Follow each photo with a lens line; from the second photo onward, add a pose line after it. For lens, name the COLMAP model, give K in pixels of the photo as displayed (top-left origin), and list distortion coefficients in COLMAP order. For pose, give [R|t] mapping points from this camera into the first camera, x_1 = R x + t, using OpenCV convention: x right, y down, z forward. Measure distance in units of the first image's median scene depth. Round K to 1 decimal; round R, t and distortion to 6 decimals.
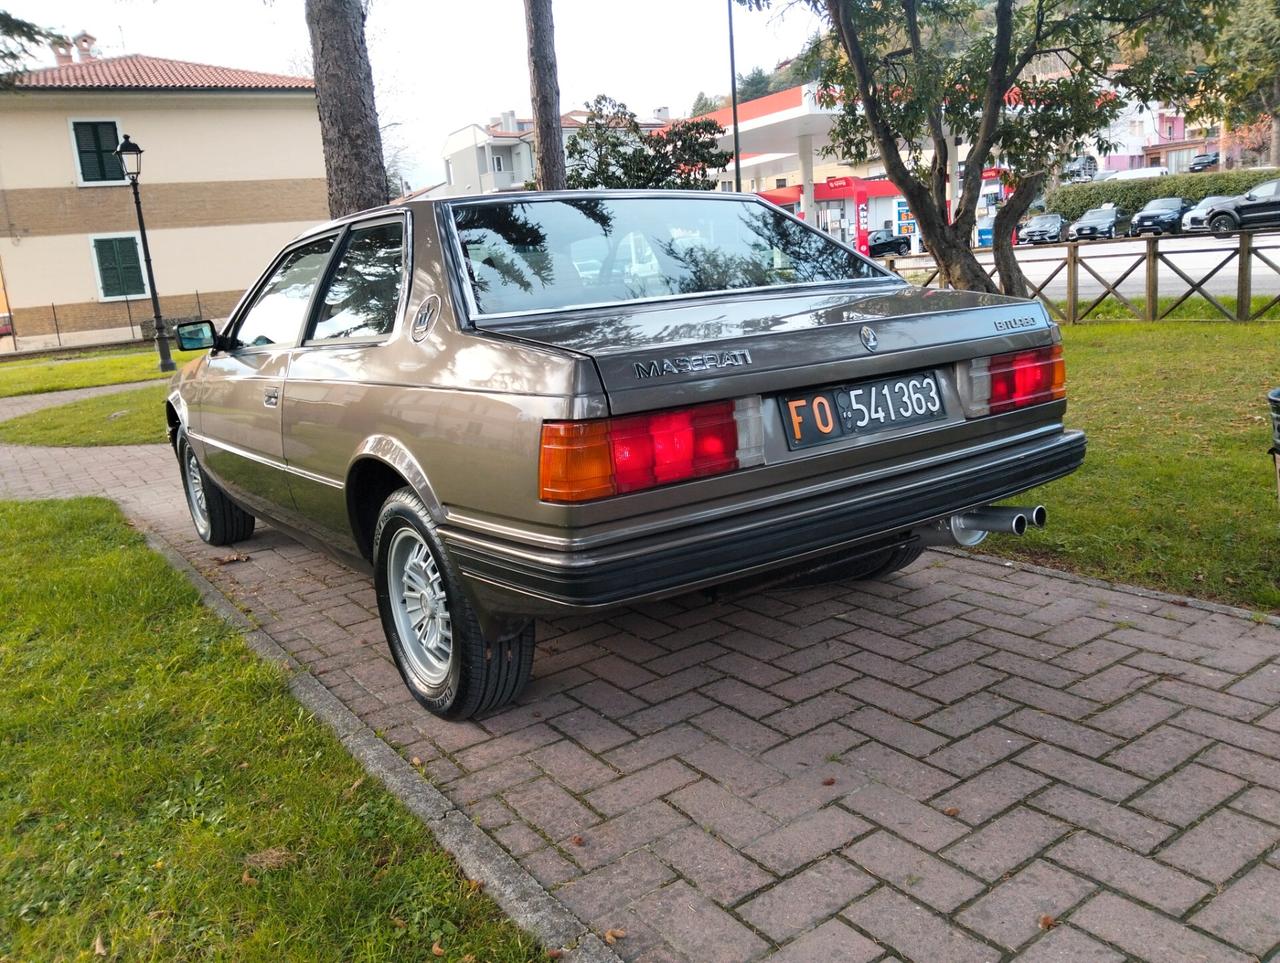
lens RADIAL K [[977.8, 0, 640.8], [0, 977.8, 525.5], [0, 0, 1]] dist [-0.013378, -0.012005]
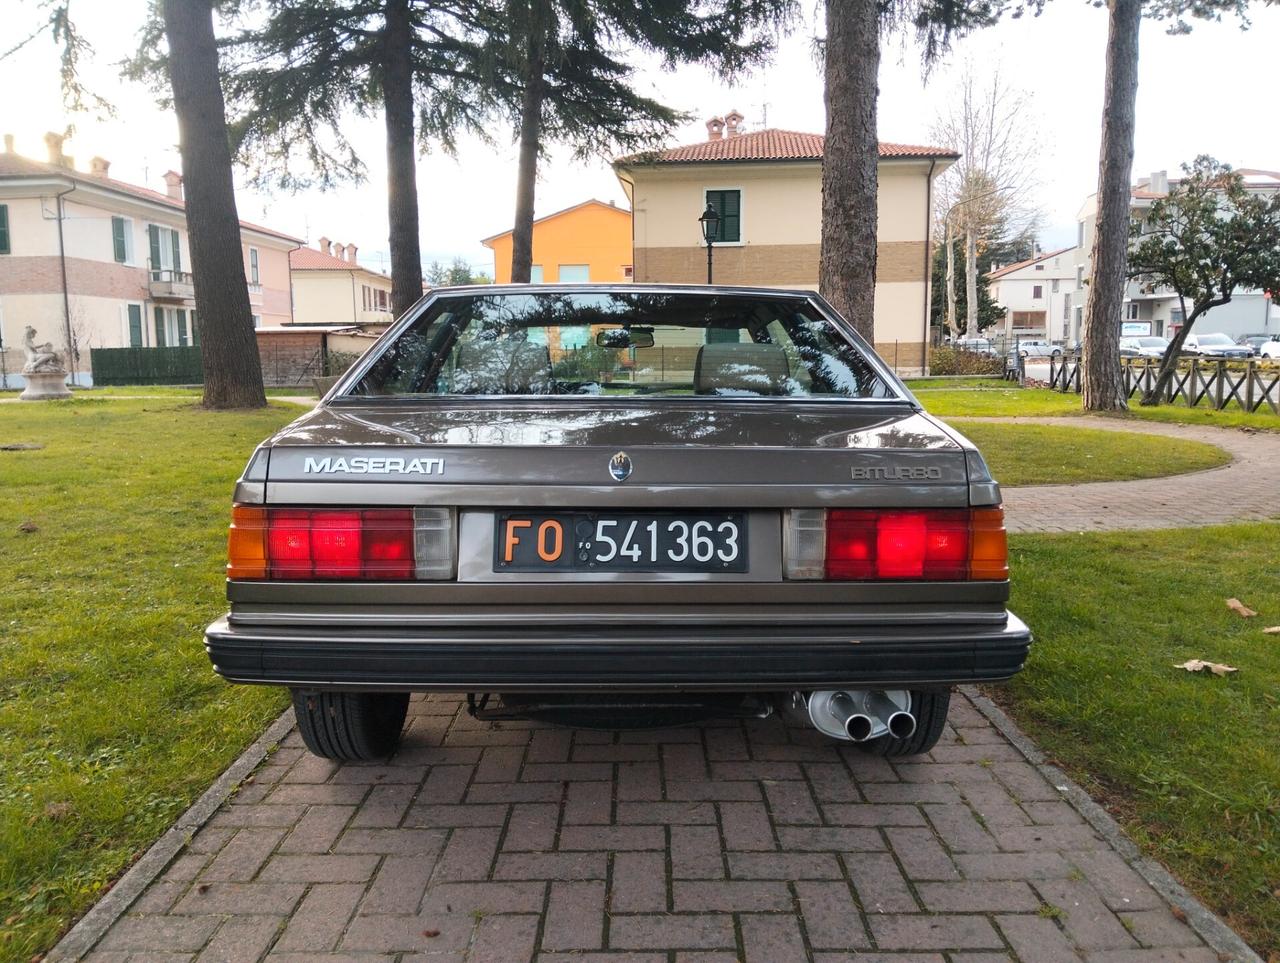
lens RADIAL K [[993.7, 0, 639.1], [0, 993.7, 502.7], [0, 0, 1]] dist [0.034937, -0.087162]
pose [[0.823823, 0.152380, -0.545982, 0.607087], [-0.197547, 0.979986, -0.024566, -0.113062], [0.531311, 0.128095, 0.837437, 0.202372]]
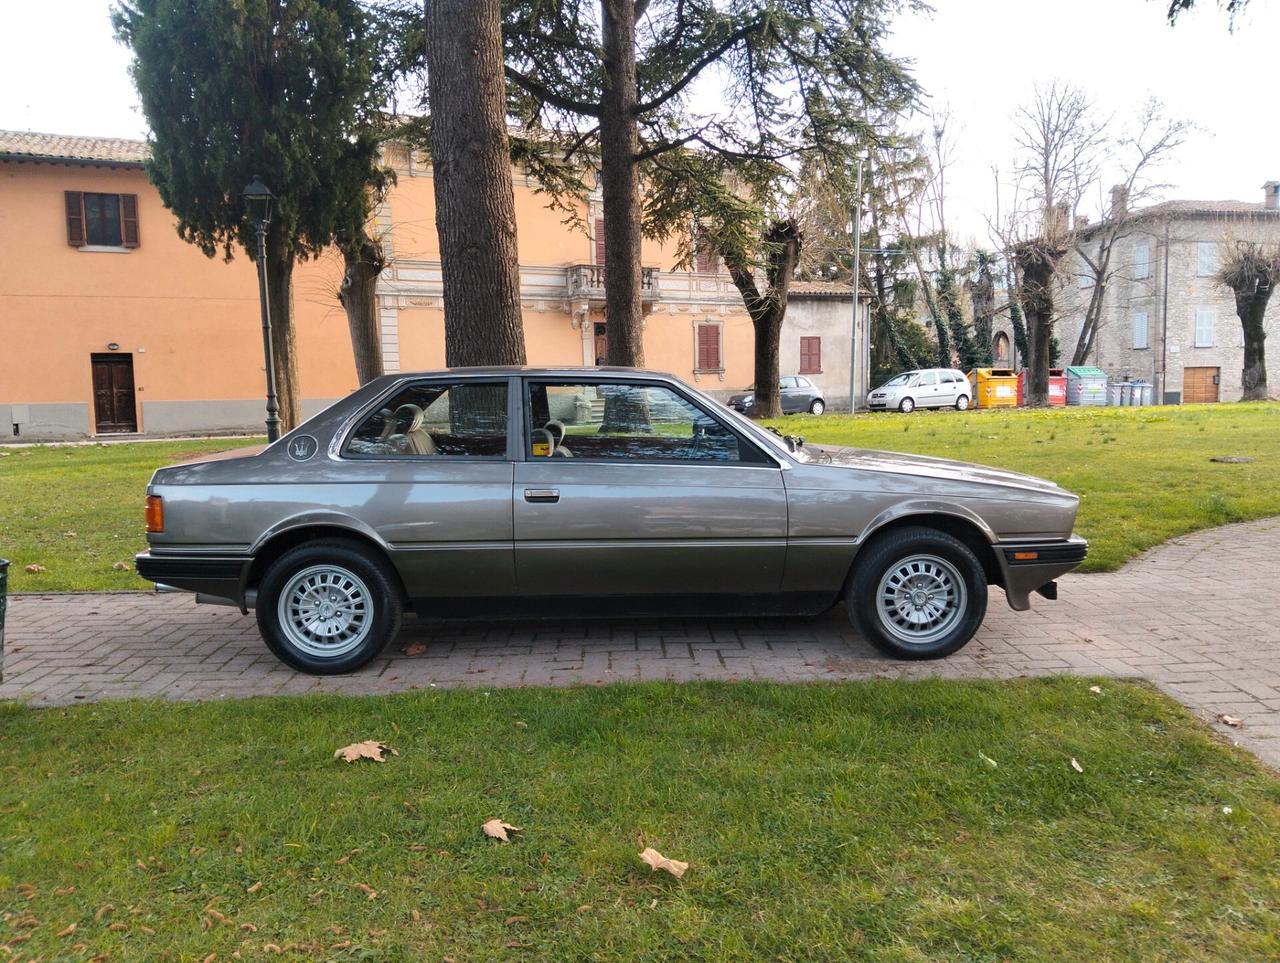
lens RADIAL K [[1005.2, 0, 666.7], [0, 1005.2, 483.7], [0, 0, 1]] dist [0.001444, -0.007197]
pose [[-0.531834, 0.164792, -0.830660, 1.309992], [-0.156048, 0.945017, 0.287389, -0.786077], [0.832347, 0.282466, -0.476877, 2.410914]]
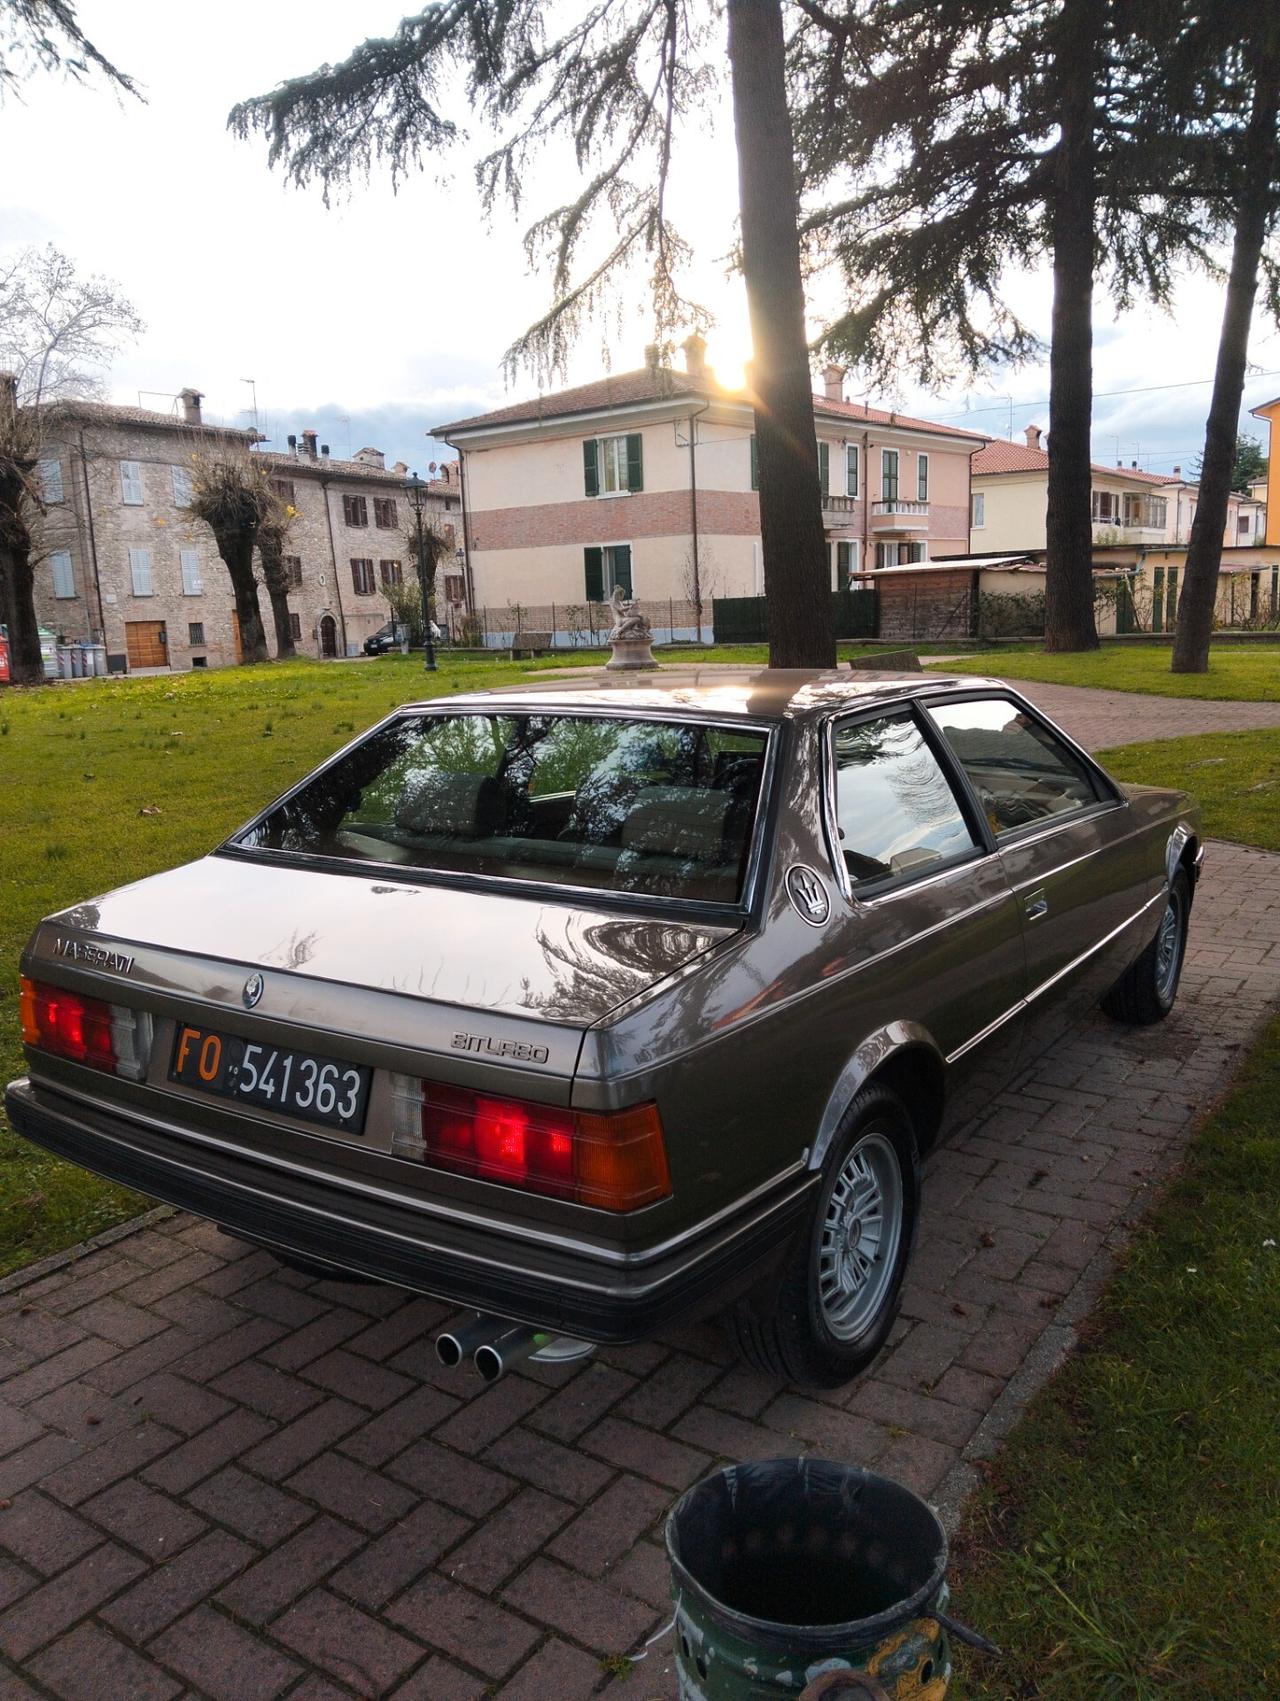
lens RADIAL K [[1299.3, 0, 599.7], [0, 1299.3, 915.1], [0, 0, 1]] dist [0.012234, -0.088403]
pose [[0.347729, 0.275672, -0.896153, 1.016166], [-0.219731, 0.953141, 0.207941, -0.428805], [0.911484, 0.124606, 0.392009, 0.677154]]
